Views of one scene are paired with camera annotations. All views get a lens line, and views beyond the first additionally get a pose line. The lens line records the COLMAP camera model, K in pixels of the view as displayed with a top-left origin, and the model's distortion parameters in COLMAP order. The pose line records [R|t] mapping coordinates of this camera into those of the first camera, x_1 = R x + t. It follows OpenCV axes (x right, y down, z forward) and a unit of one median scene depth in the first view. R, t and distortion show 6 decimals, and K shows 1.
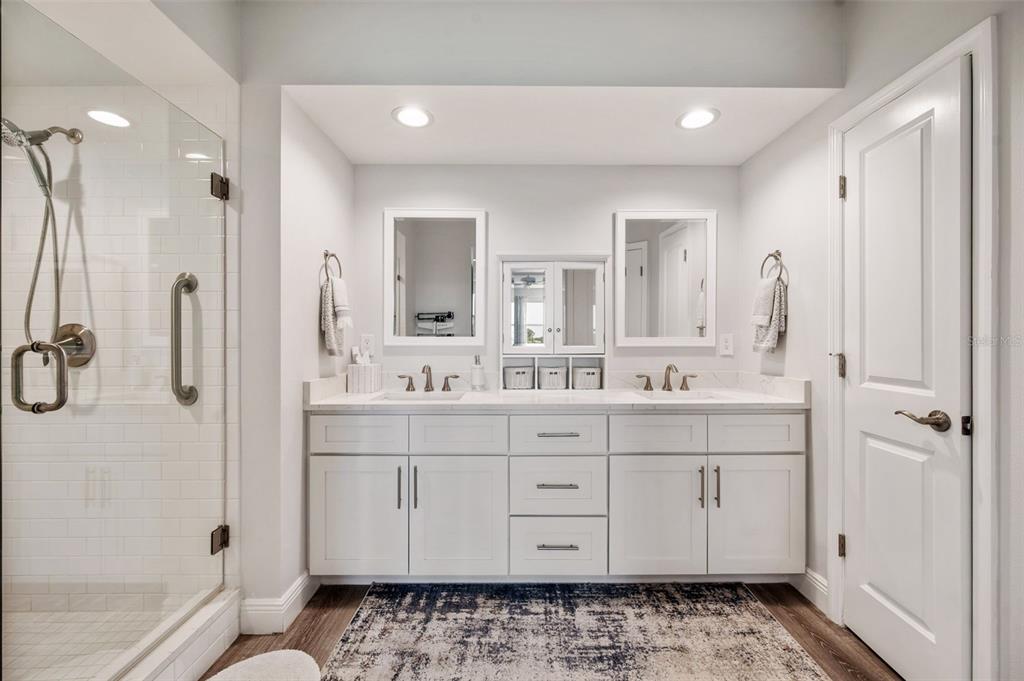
lens RADIAL K [[404.4, 0, 514.5], [0, 404.4, 338.4], [0, 0, 1]] dist [0.002776, 0.000086]
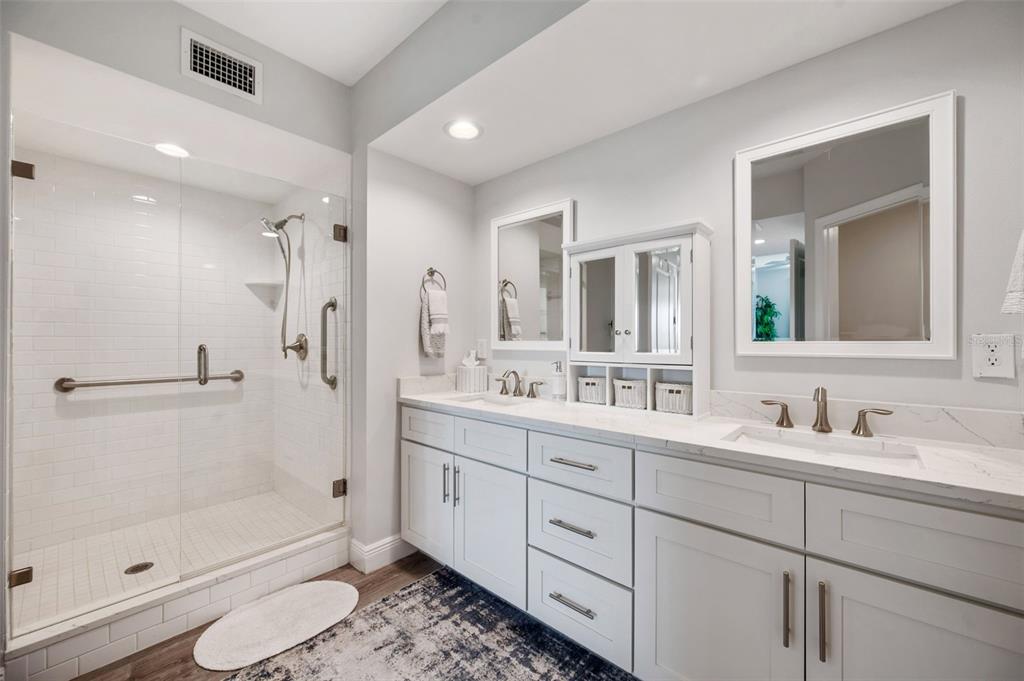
lens RADIAL K [[404.4, 0, 512.7], [0, 404.4, 341.7], [0, 0, 1]] dist [0.002776, 0.000086]
pose [[0.739862, -0.001392, -0.672757, 0.560977], [-0.000587, 0.999996, -0.002715, -0.000116], [0.672758, 0.002404, 0.739859, 0.330094]]
